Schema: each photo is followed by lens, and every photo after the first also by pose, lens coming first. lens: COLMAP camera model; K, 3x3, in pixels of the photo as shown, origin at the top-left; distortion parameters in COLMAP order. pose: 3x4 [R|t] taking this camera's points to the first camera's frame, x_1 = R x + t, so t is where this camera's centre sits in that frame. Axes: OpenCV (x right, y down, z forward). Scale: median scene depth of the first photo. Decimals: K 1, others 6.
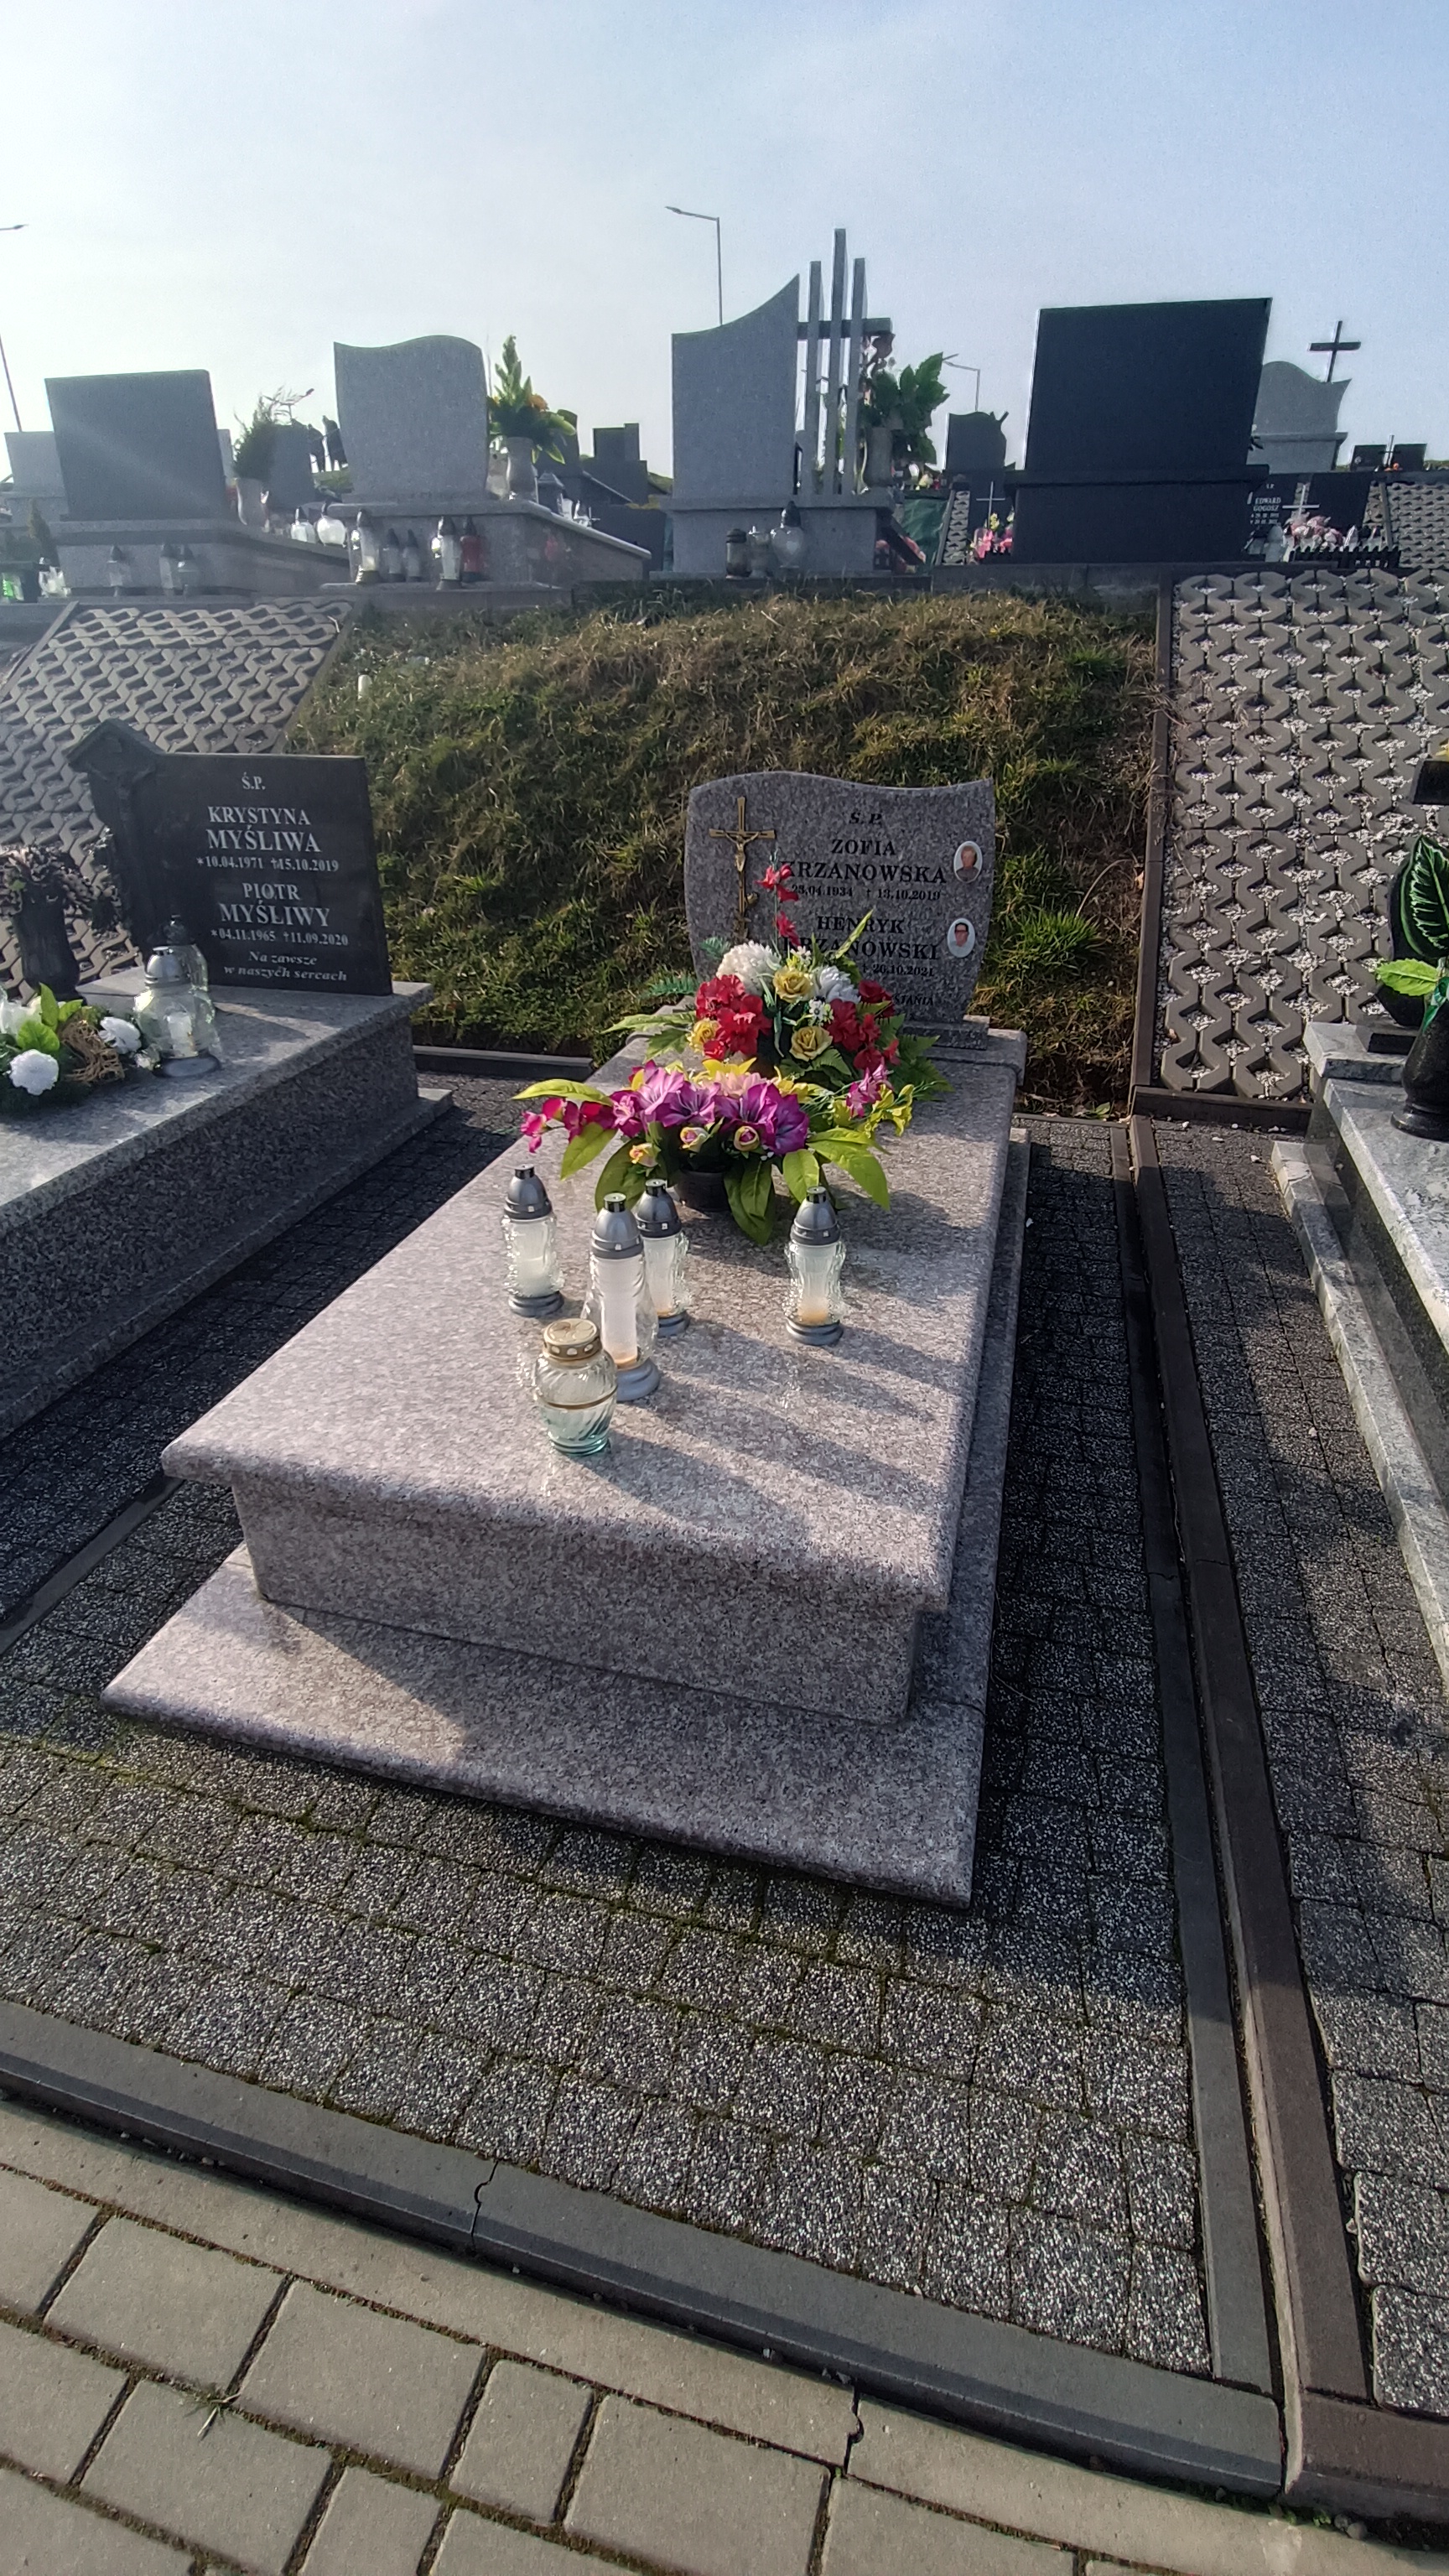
lens RADIAL K [[1160.6, 0, 720.2], [0, 1160.6, 1276.9], [0, 0, 1]] dist [-0.020304, 0.002069]
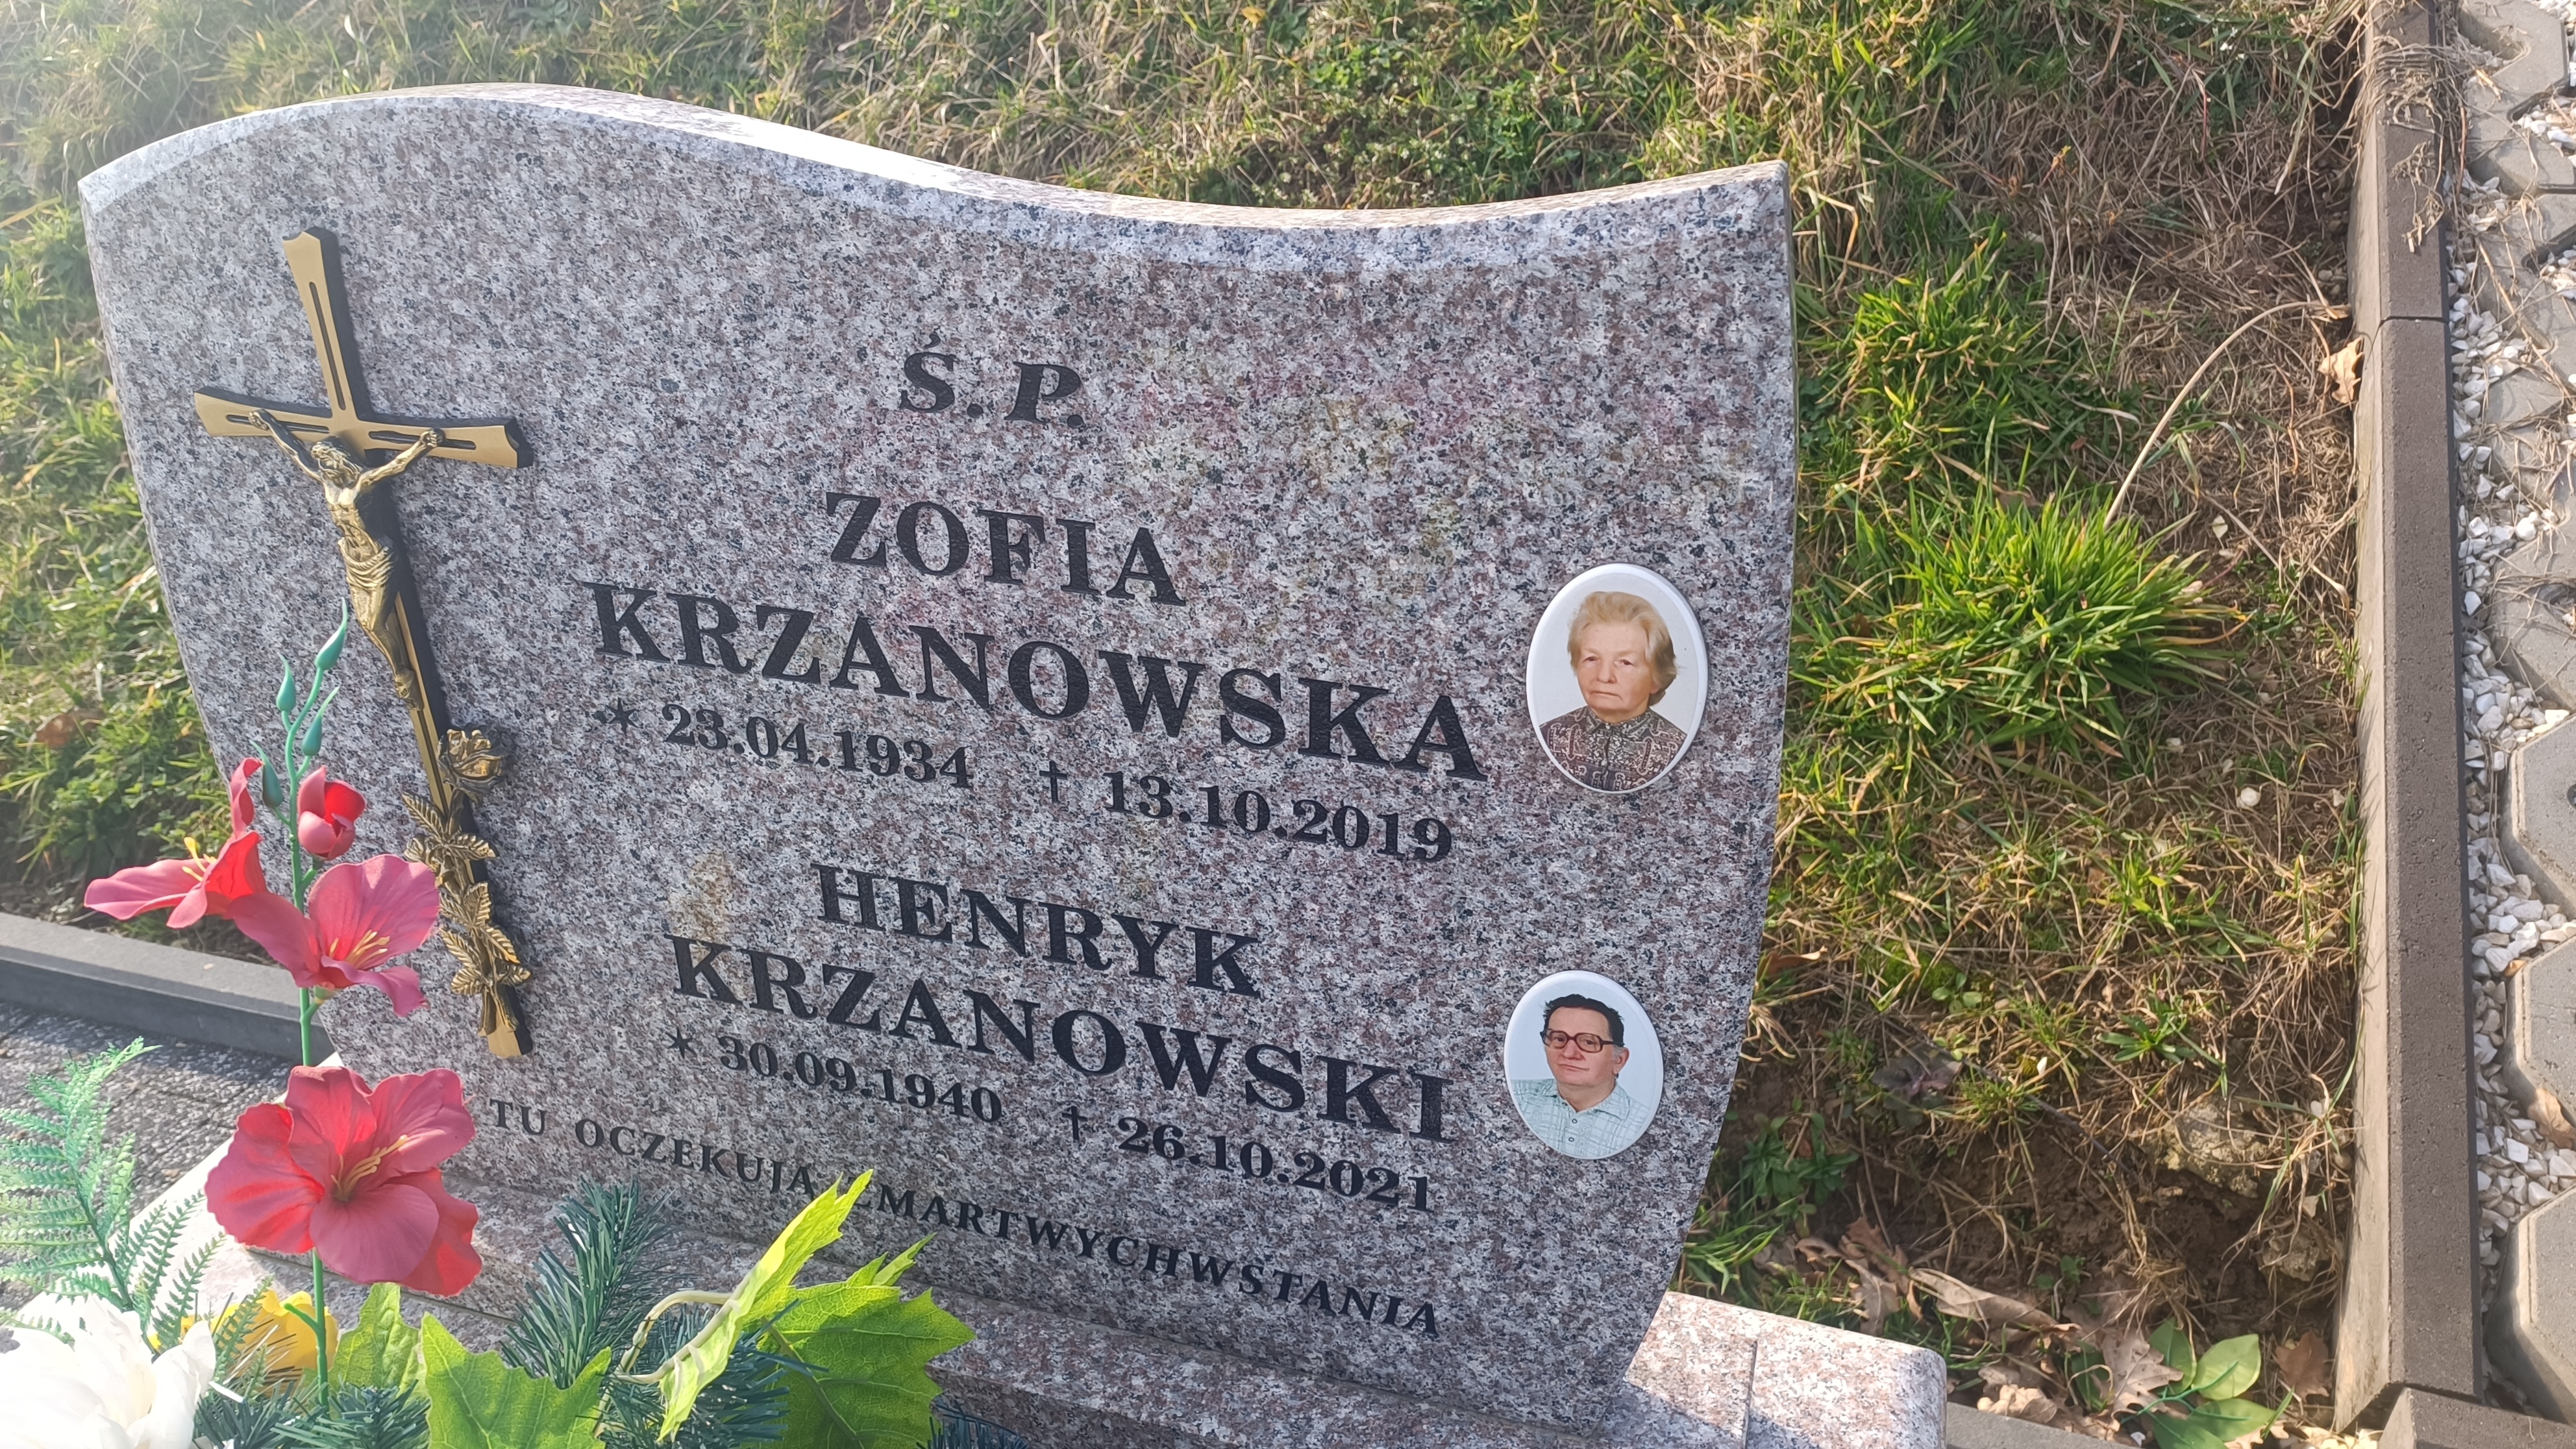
lens RADIAL K [[1870.3, 0, 1277.5], [0, 1870.3, 743.3], [0, 0, 1]] dist [0.025389, -0.032348]
pose [[0.998558, 0.020462, -0.049630, 0.110987], [-0.020307, 0.999787, 0.003644, -0.214626], [0.049694, -0.002631, 0.998761, 0.455604]]
